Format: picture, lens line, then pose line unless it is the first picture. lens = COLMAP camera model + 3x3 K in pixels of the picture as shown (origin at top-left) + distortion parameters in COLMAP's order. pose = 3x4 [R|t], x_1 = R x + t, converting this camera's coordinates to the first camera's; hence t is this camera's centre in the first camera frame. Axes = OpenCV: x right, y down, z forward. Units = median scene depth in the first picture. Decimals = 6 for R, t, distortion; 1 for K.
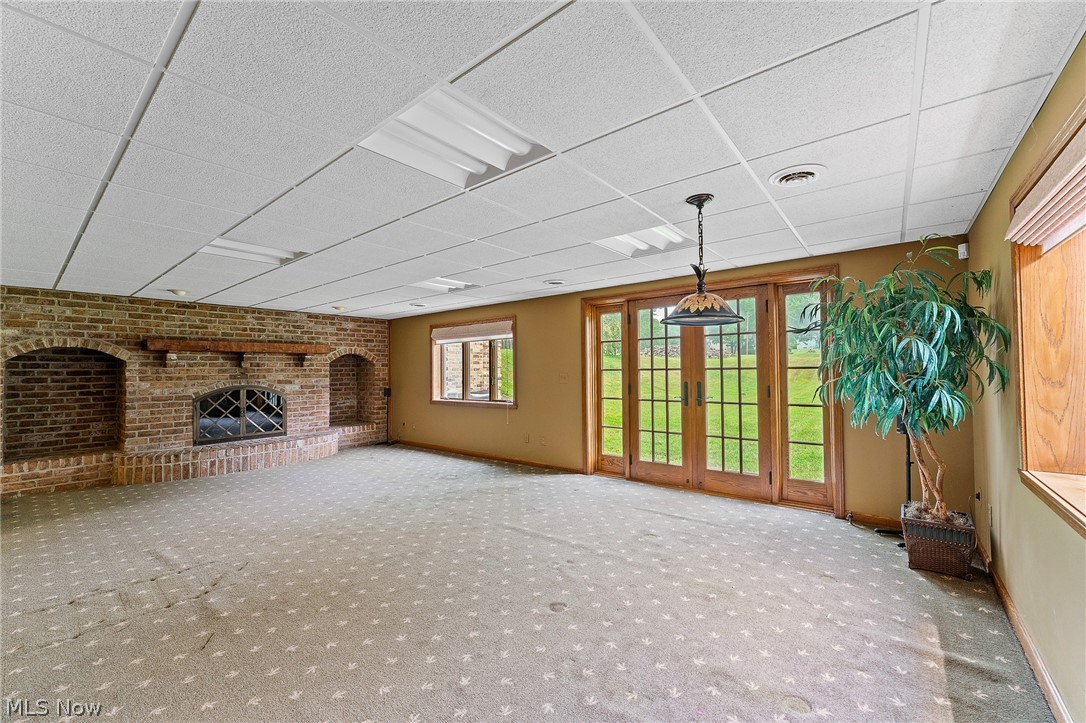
lens RADIAL K [[432.6, 0, 543.0], [0, 432.6, 361.5], [0, 0, 1]] dist [-0.008682, 0.000537]
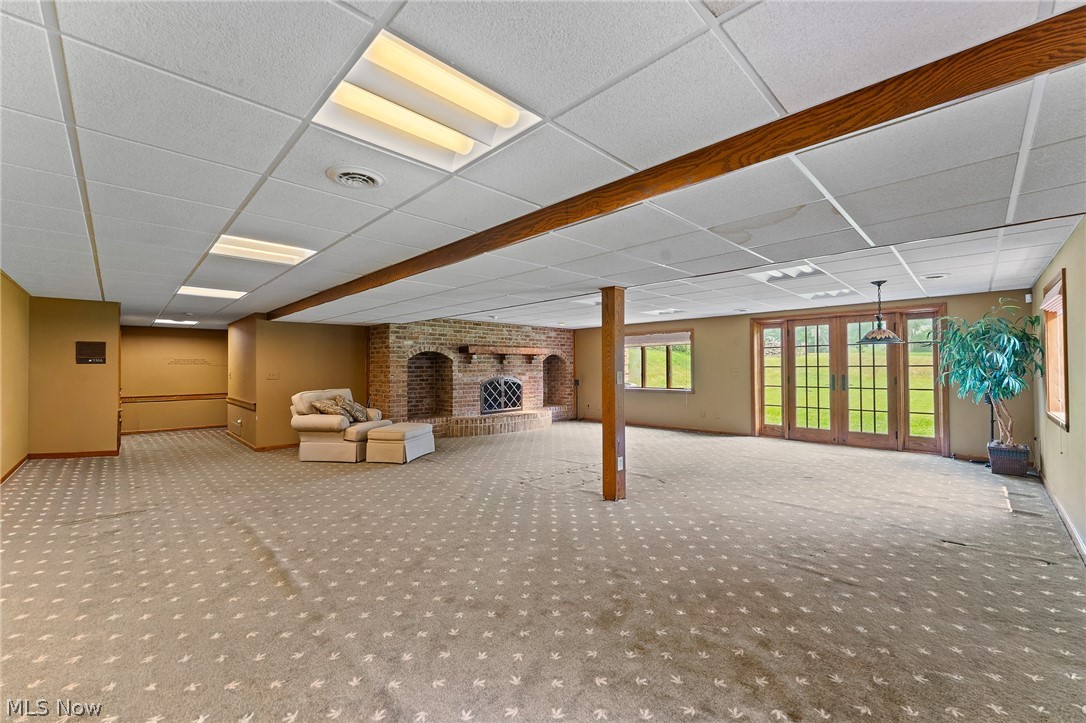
lens RADIAL K [[432.6, 0, 543.0], [0, 432.6, 361.5], [0, 0, 1]] dist [-0.008682, 0.000537]
pose [[0.993846, 0.003342, -0.110723, -0.514924], [-0.002581, 0.999972, 0.007009, -0.007760], [0.110743, -0.006680, 0.993827, -0.621826]]
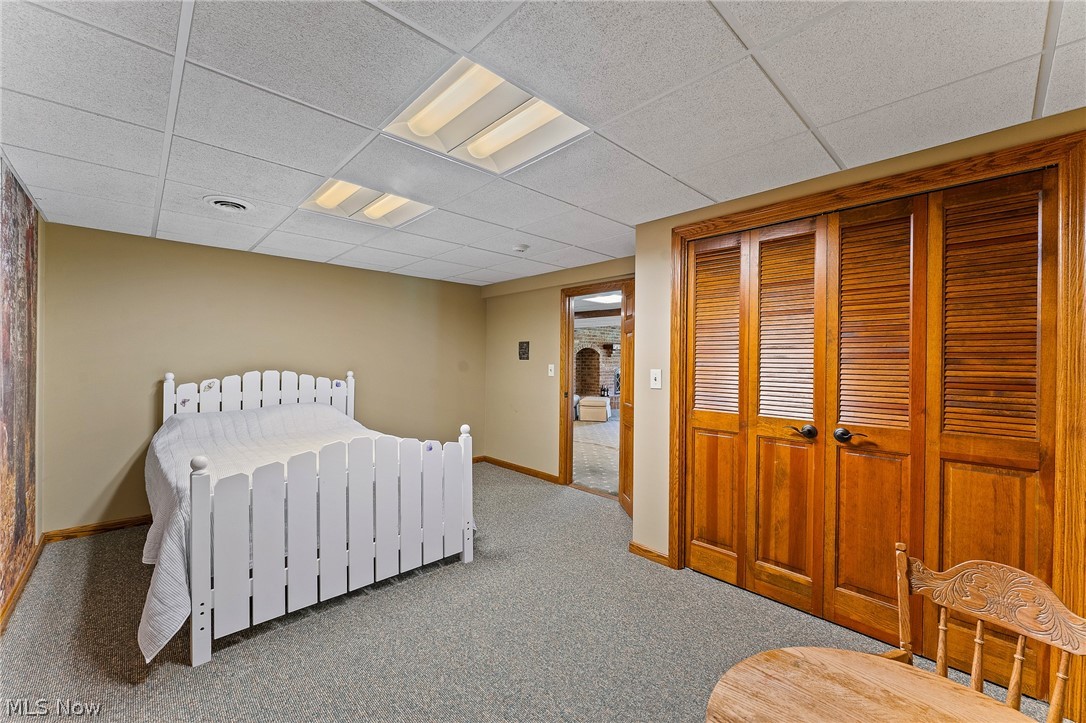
lens RADIAL K [[432.6, 0, 543.0], [0, 432.6, 361.5], [0, 0, 1]] dist [-0.008682, 0.000537]
pose [[0.991175, 0.018832, -0.131213, -1.080593], [-0.015130, 0.999460, 0.029154, -0.025657], [0.131691, -0.026911, 0.990925, -1.375439]]
